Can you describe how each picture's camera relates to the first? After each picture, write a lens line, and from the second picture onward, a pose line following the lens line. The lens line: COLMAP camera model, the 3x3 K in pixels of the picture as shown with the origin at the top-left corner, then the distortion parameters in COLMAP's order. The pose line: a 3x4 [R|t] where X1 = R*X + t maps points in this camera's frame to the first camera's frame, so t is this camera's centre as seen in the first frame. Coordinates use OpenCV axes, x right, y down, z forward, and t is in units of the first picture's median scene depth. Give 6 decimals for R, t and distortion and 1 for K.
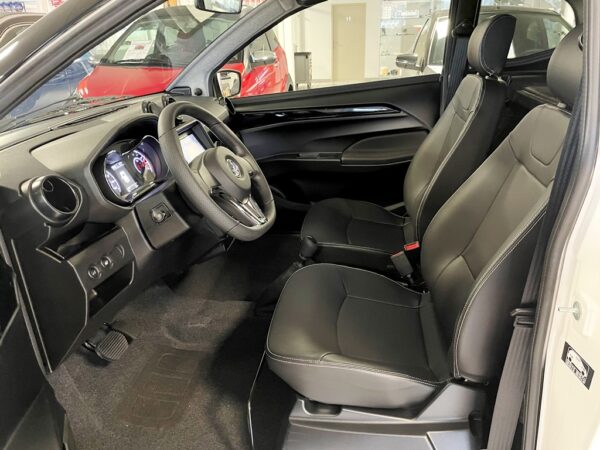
lens RADIAL K [[450.2, 0, 300.0], [0, 450.2, 225.0], [0, 0, 1]] dist [0.057882, -0.079544]
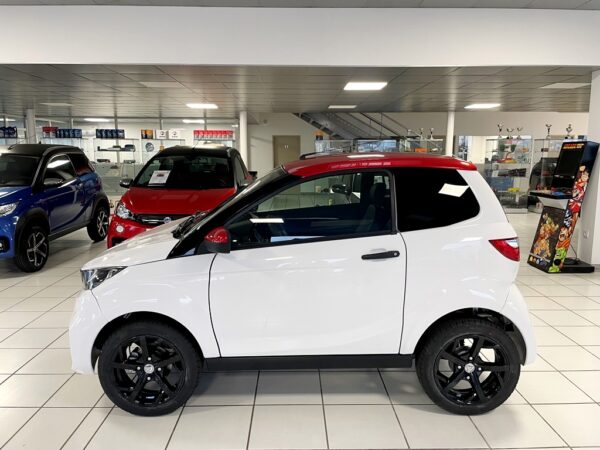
lens RADIAL K [[450.2, 0, 300.0], [0, 450.2, 225.0], [0, 0, 1]] dist [0.057882, -0.079544]
pose [[0.988451, 0.009989, 0.151212, -0.126531], [0.025085, 0.973275, -0.228270, 0.108621], [-0.149451, 0.229427, 0.961783, -0.429864]]
